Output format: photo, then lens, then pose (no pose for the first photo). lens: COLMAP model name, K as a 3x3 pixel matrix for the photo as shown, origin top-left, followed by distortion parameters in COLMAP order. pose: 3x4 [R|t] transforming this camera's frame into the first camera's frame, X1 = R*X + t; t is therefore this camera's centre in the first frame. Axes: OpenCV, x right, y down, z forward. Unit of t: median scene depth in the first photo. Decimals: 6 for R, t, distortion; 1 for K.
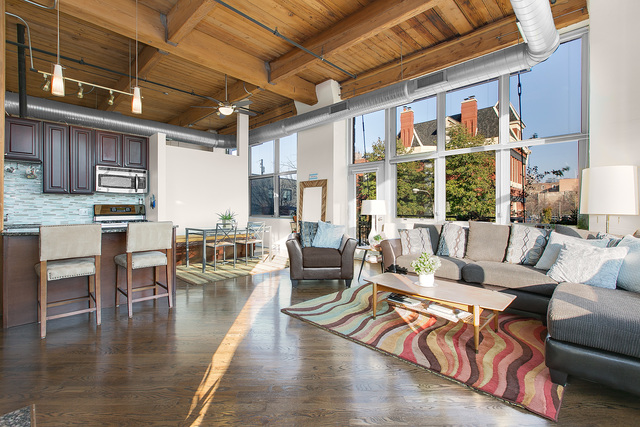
lens RADIAL K [[287.9, 0, 320.0], [0, 287.9, 213.5], [0, 0, 1]] dist [0.000807, 0.000142]
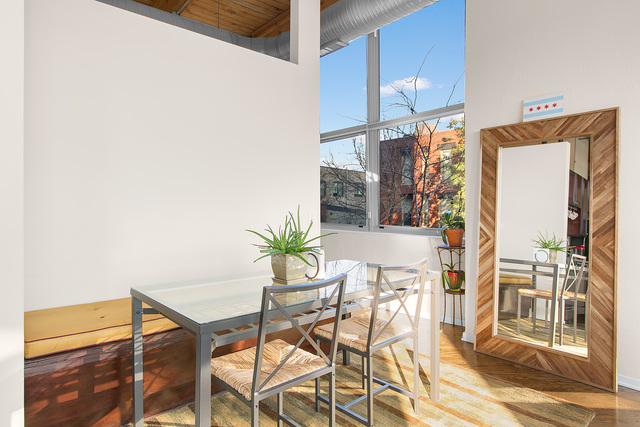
lens RADIAL K [[376.7, 0, 320.5], [0, 376.7, 204.3], [0, 0, 1]] dist [0.002273, 0.000779]
pose [[0.995106, 0.007226, -0.098552, -0.292085], [-0.009762, 0.999633, -0.025269, -0.014996], [0.098334, 0.026108, 0.994811, 0.743175]]
